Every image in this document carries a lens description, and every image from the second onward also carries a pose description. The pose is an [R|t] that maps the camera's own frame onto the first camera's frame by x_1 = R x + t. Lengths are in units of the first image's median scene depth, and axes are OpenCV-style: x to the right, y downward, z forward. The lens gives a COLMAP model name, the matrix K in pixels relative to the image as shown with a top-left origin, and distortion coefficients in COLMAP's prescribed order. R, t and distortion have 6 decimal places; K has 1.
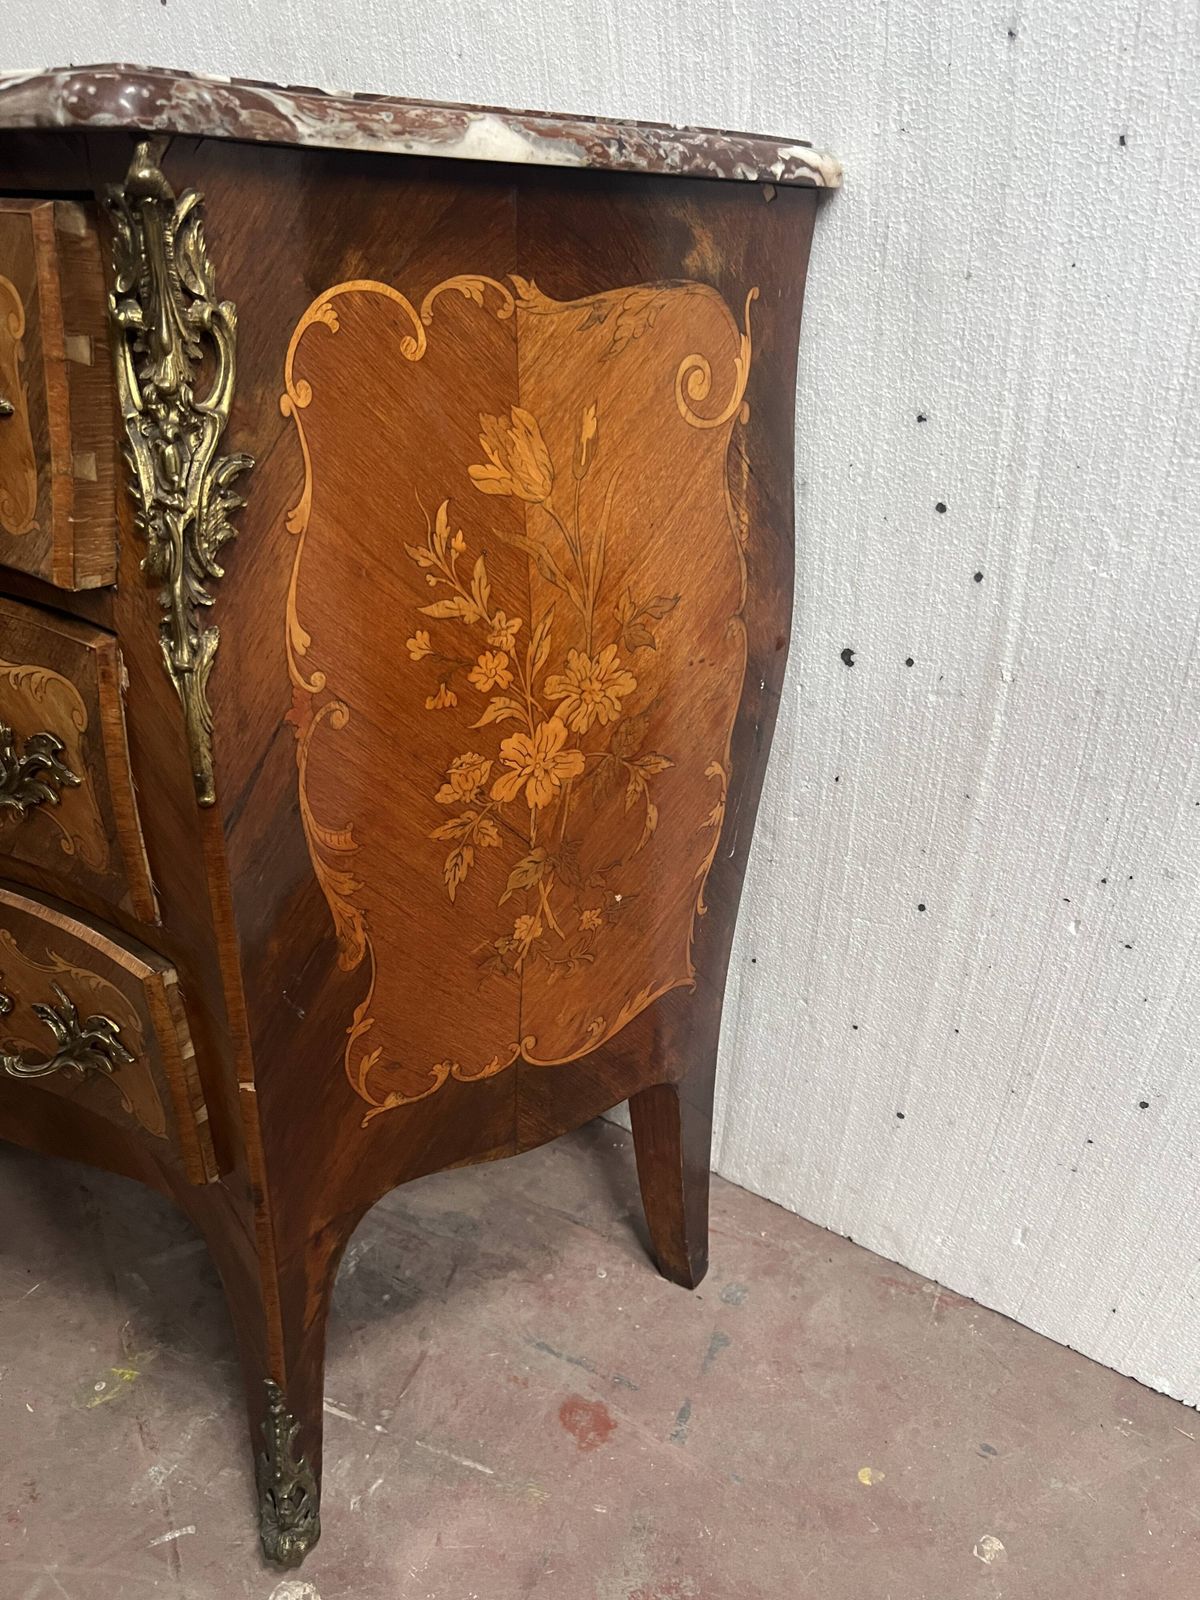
lens RADIAL K [[1207.4, 0, 619.6], [0, 1207.4, 815.7], [0, 0, 1]] dist [0.042621, -0.061617]
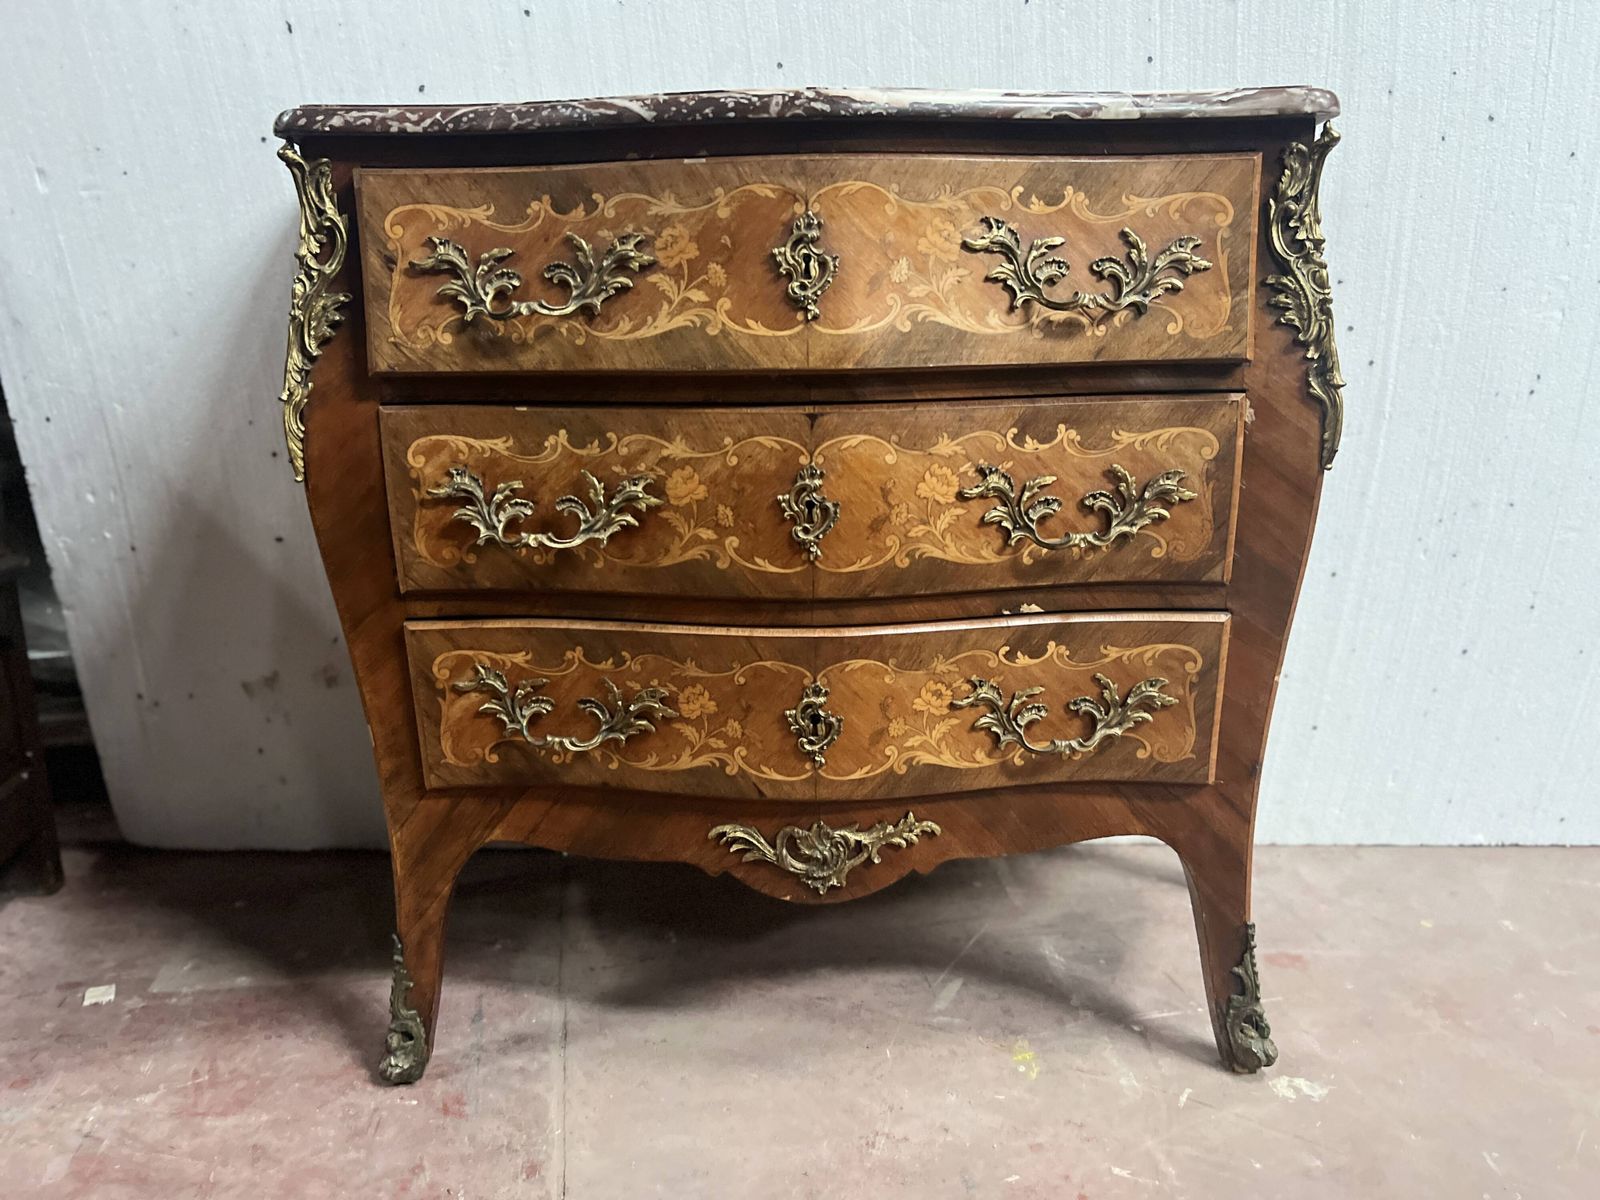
lens RADIAL K [[1207.4, 0, 793.8], [0, 1207.4, 626.0], [0, 0, 1]] dist [0.042621, -0.061617]
pose [[0.841412, -0.195069, 0.503958, -1.502674], [0.286465, 0.951769, -0.109879, 0.139460], [-0.458217, 0.236820, 0.856711, -0.086408]]
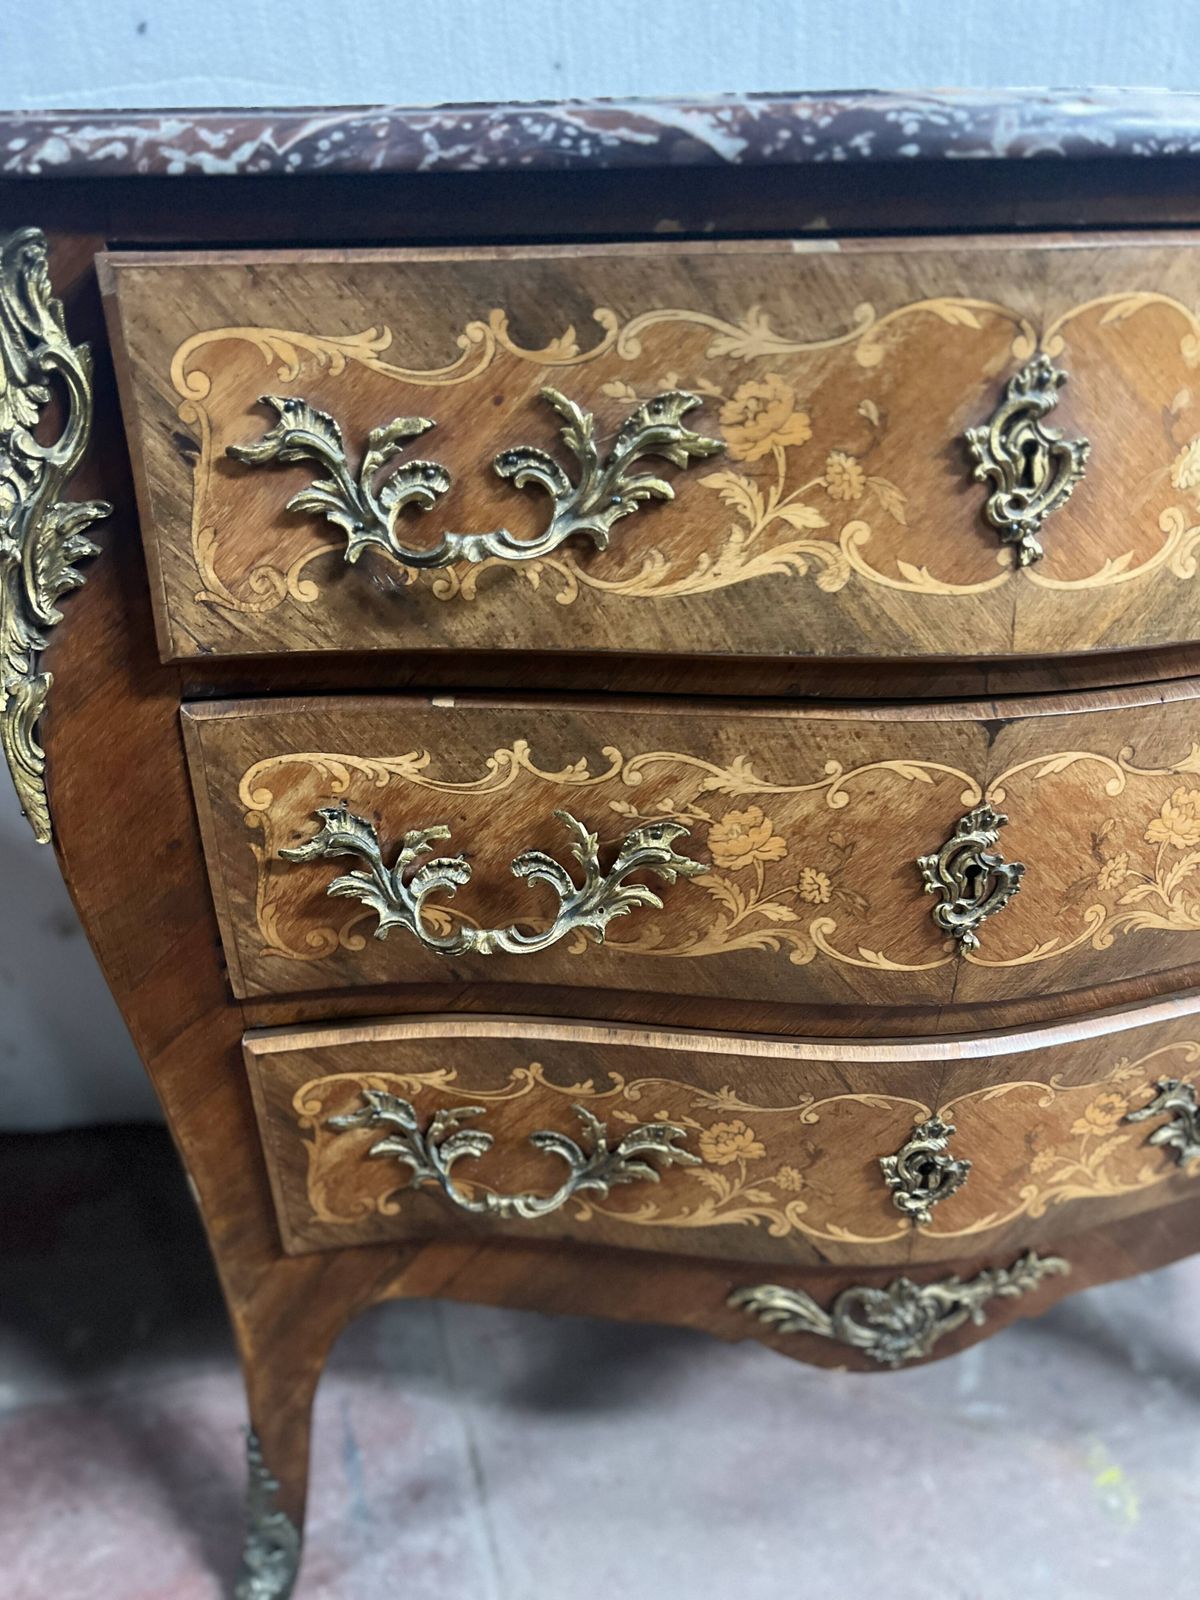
lens RADIAL K [[1207.4, 0, 582.2], [0, 1207.4, 815.0], [0, 0, 1]] dist [0.042621, -0.061617]
pose [[0.787410, -0.324360, 0.524191, -1.373634], [0.319946, 0.941904, 0.102227, -0.321414], [-0.526896, 0.087218, 0.845443, 0.495633]]
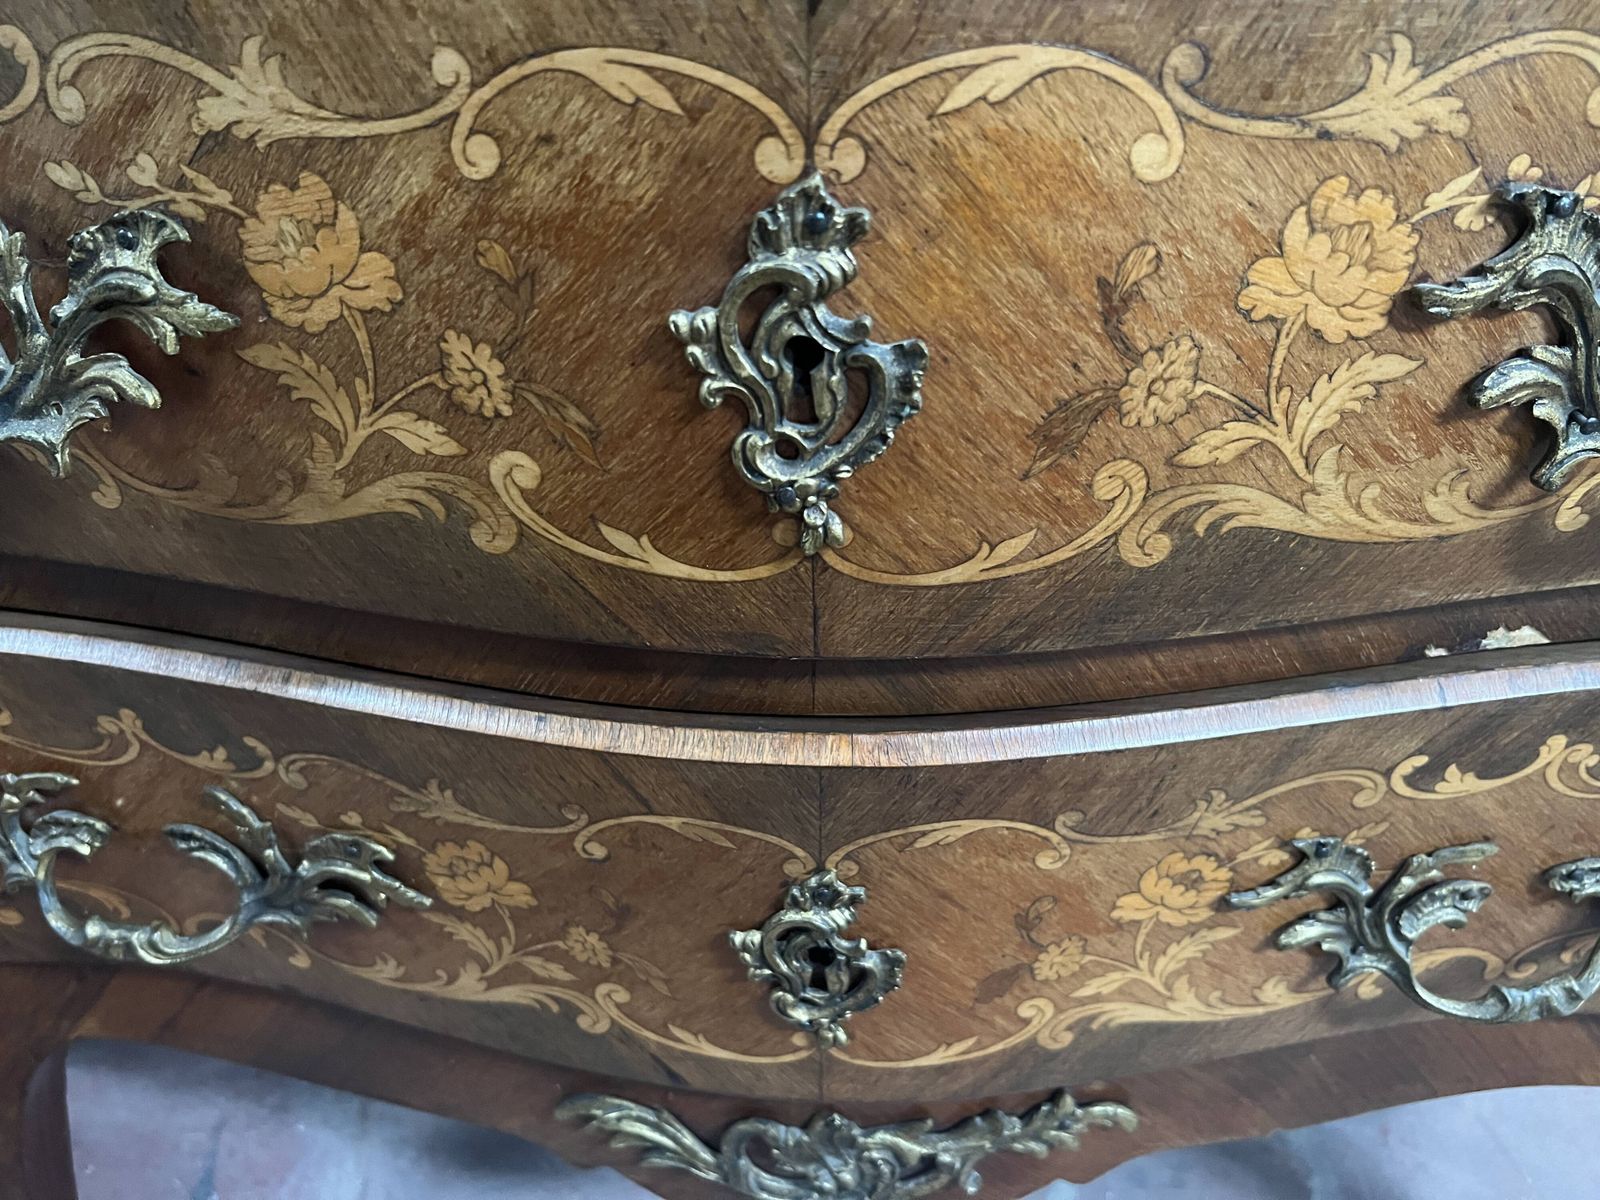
lens RADIAL K [[1207.4, 0, 802.3], [0, 1207.4, 603.0], [0, 0, 1]] dist [0.042621, -0.061617]
pose [[0.859242, -0.325277, 0.394839, -0.939419], [0.271988, 0.944168, 0.185929, -0.127594], [-0.433273, -0.052367, 0.899740, 0.719236]]
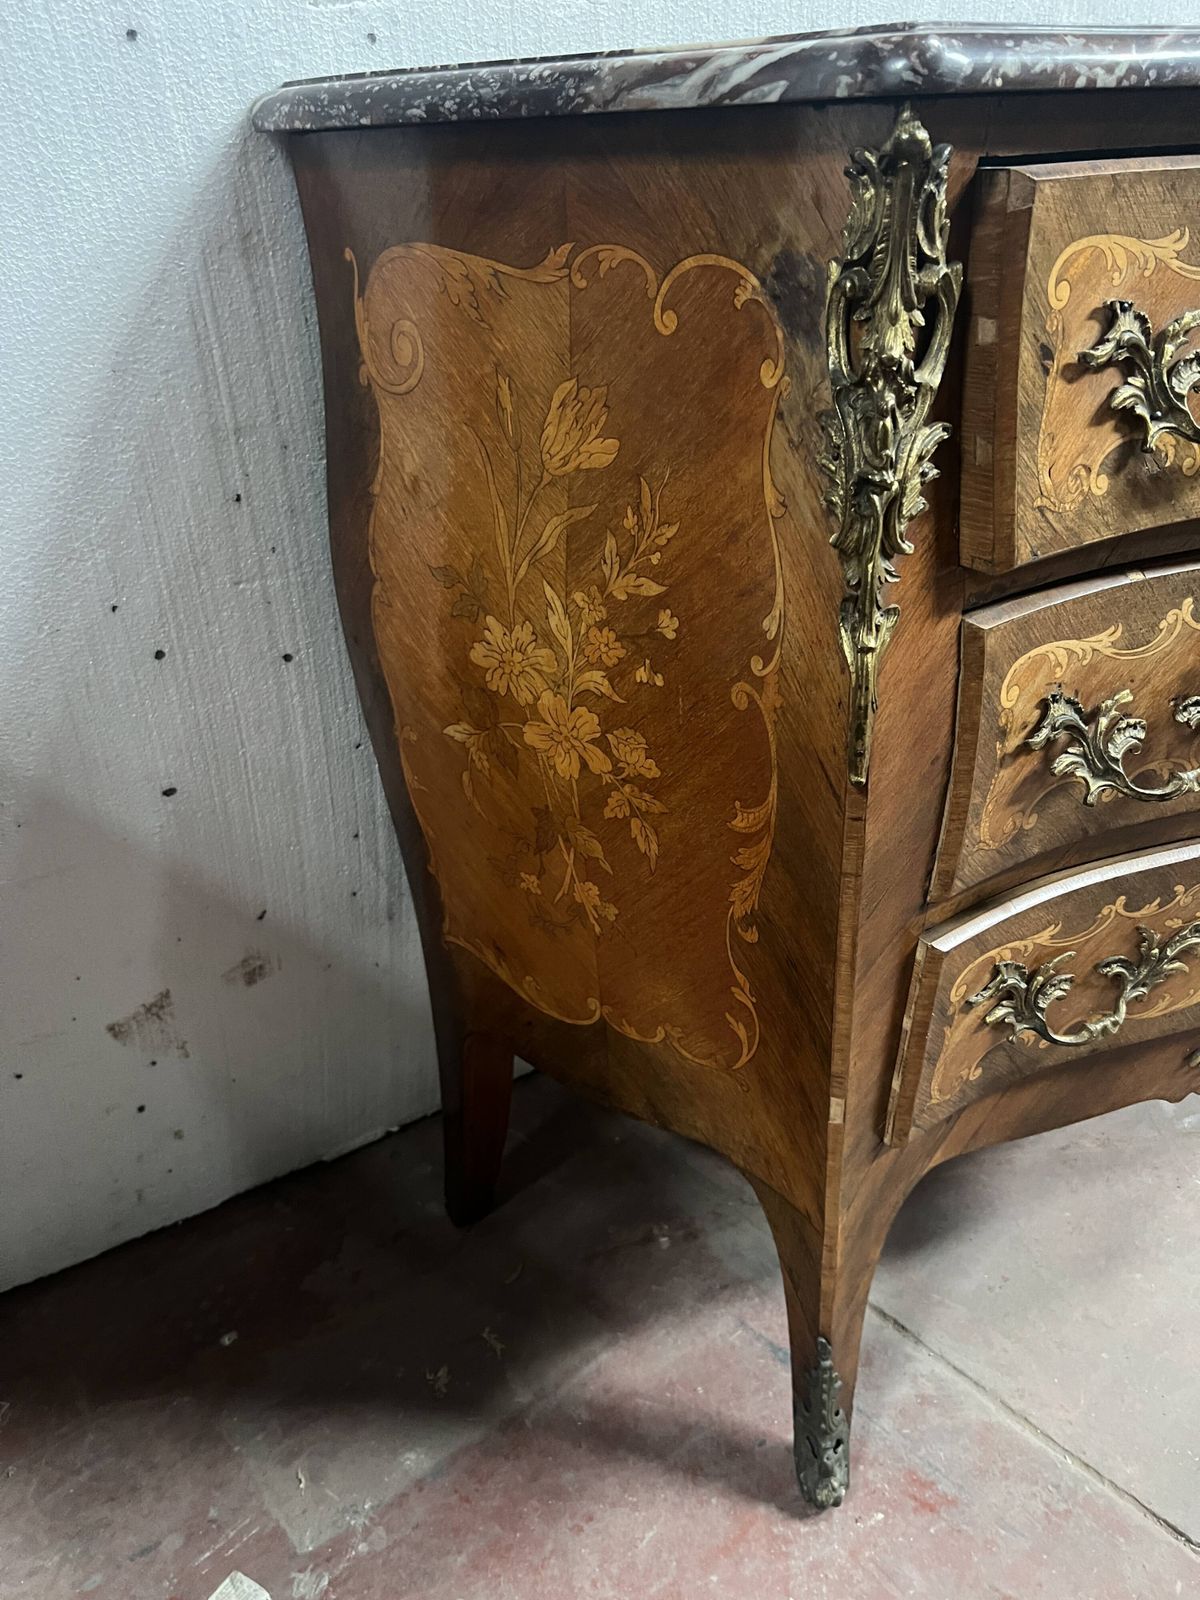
lens RADIAL K [[1207.4, 0, 574.6], [0, 1207.4, 819.0], [0, 0, 1]] dist [0.042621, -0.061617]
pose [[0.432167, -0.499386, 0.750896, -1.911223], [0.454499, 0.839799, 0.296931, -0.626832], [-0.778885, 0.212957, 0.589904, 1.024824]]
